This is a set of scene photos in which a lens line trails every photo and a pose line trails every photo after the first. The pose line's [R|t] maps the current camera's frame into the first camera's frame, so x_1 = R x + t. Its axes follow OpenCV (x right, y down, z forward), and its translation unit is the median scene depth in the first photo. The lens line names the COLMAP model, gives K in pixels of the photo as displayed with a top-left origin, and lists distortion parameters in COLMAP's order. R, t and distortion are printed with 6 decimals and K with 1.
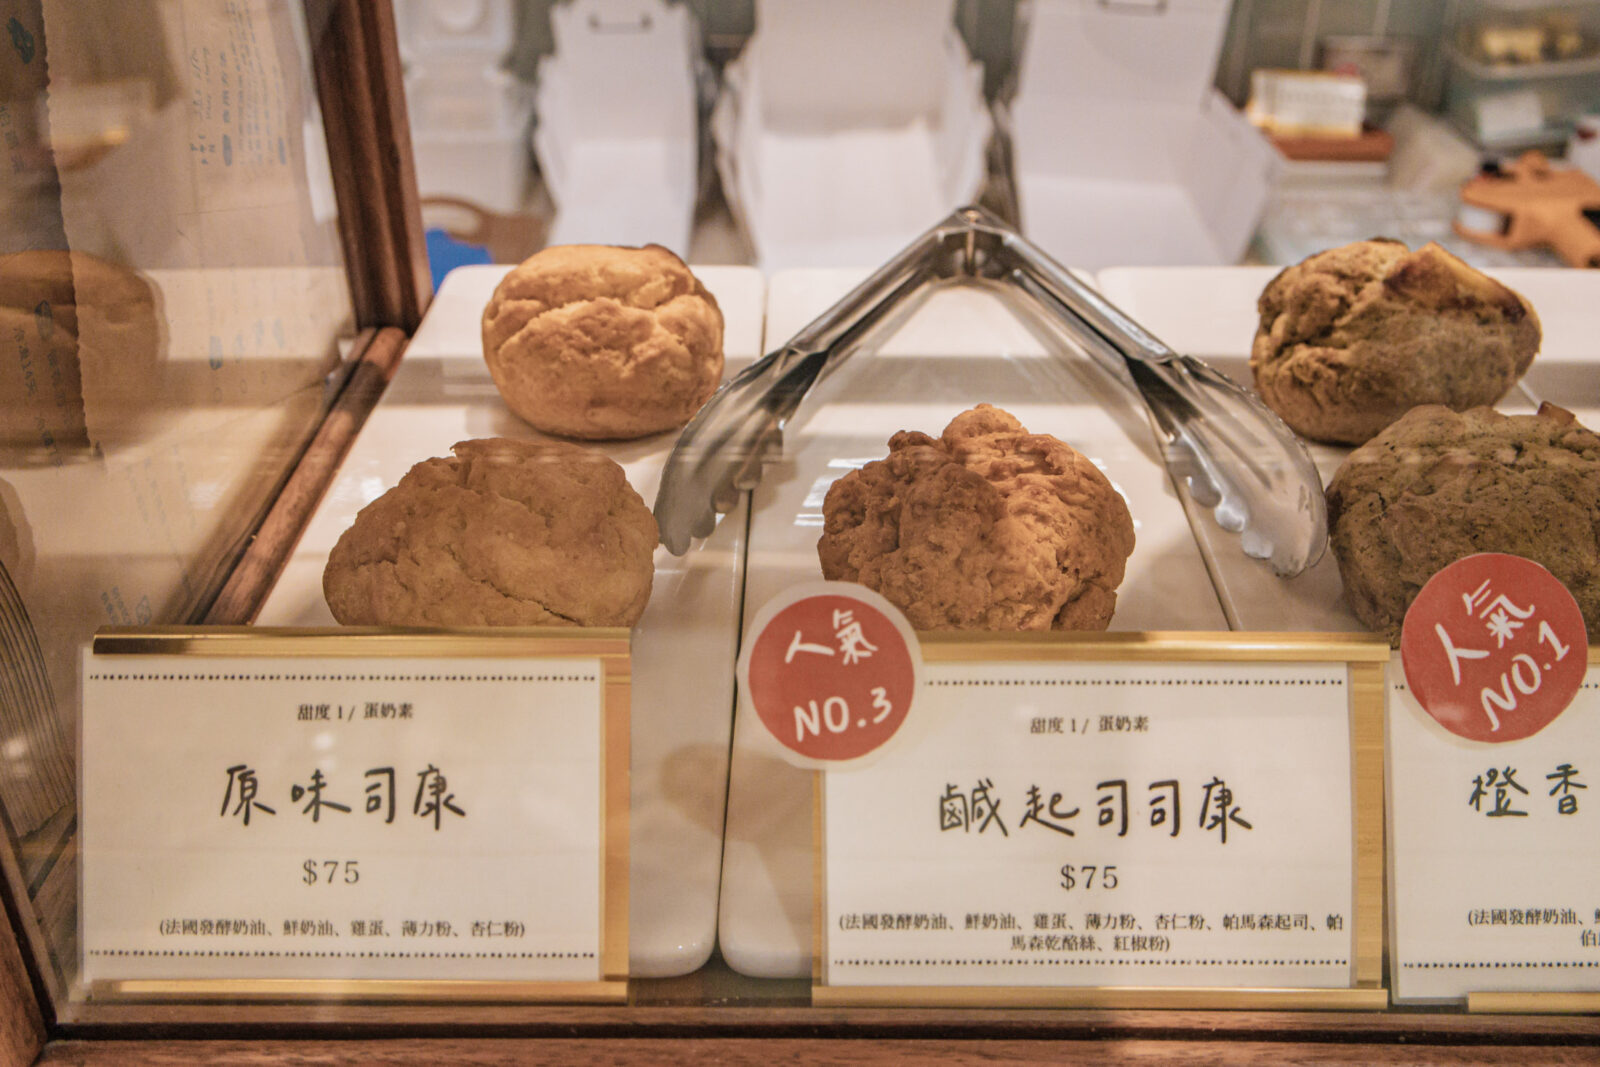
lens RADIAL K [[1624.9, 0, 799.6], [0, 1624.9, 473.5], [0, 0, 1]] dist [0.072061, -0.170248]
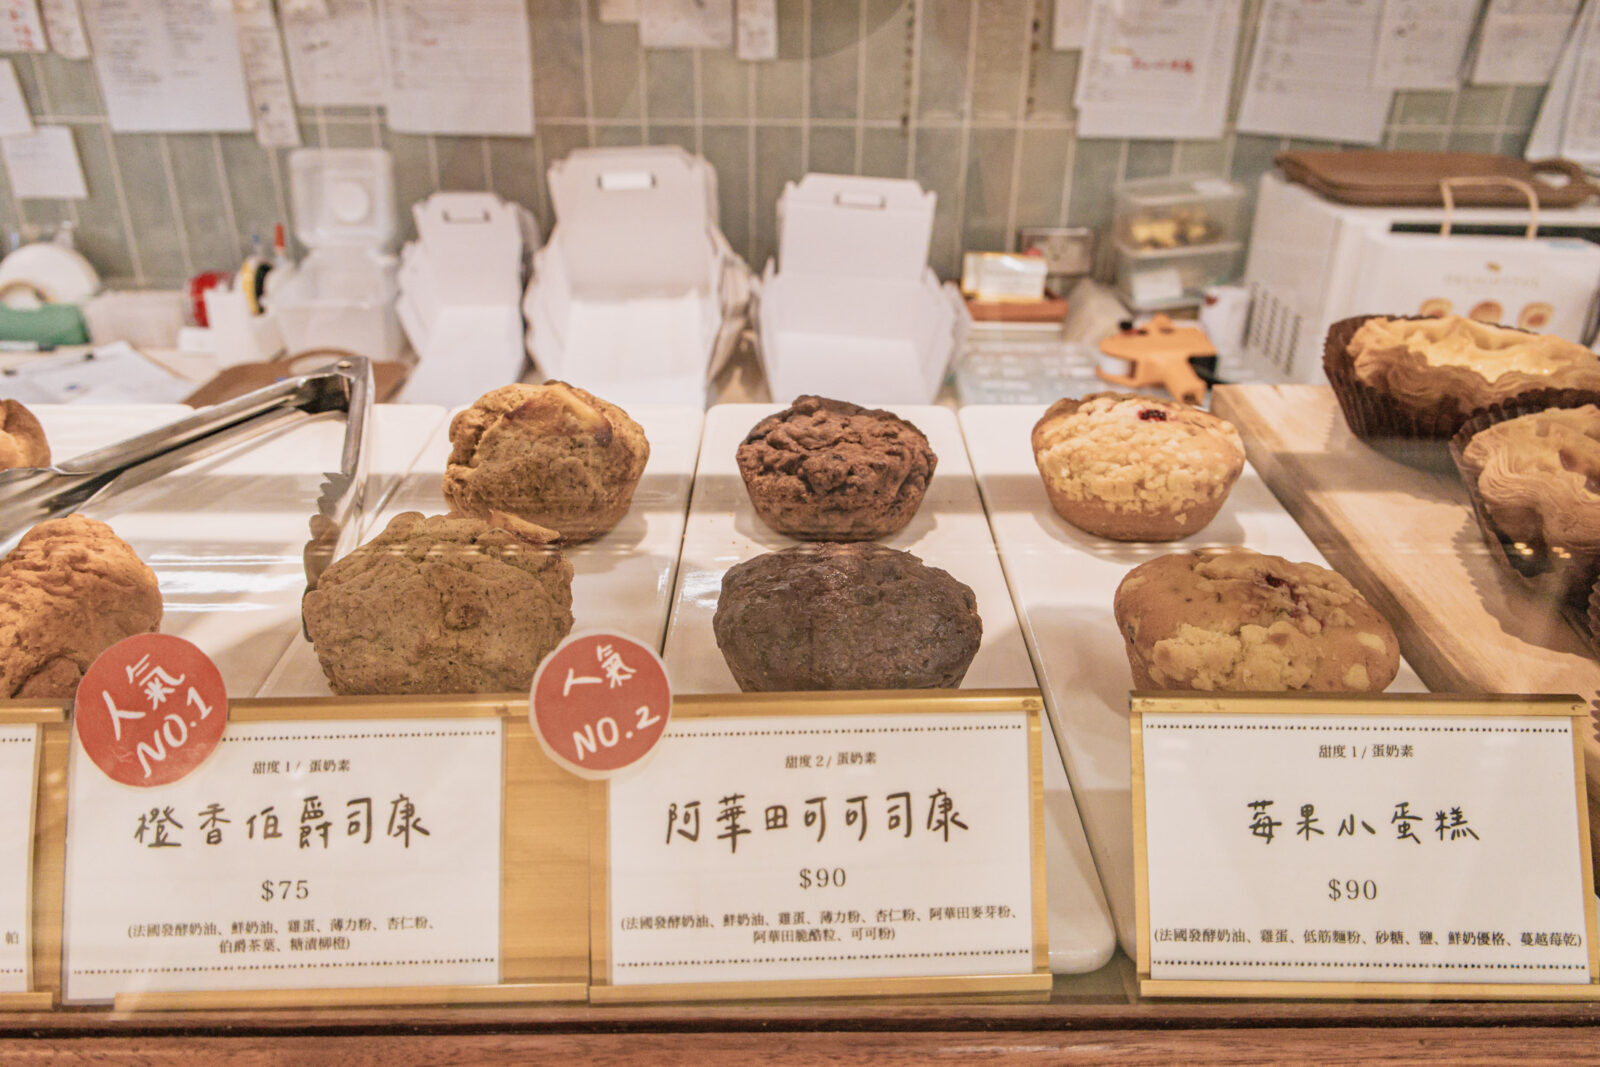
lens RADIAL K [[1256.2, 0, 800.0], [0, 1256.2, 533.5], [0, 0, 1]] dist [0.015468, 0.004595]
pose [[0.999502, -0.009573, 0.030069, 0.702897], [0.010276, 0.999675, -0.023320, 0.000748], [-0.029836, 0.023617, 0.999276, 0.025416]]
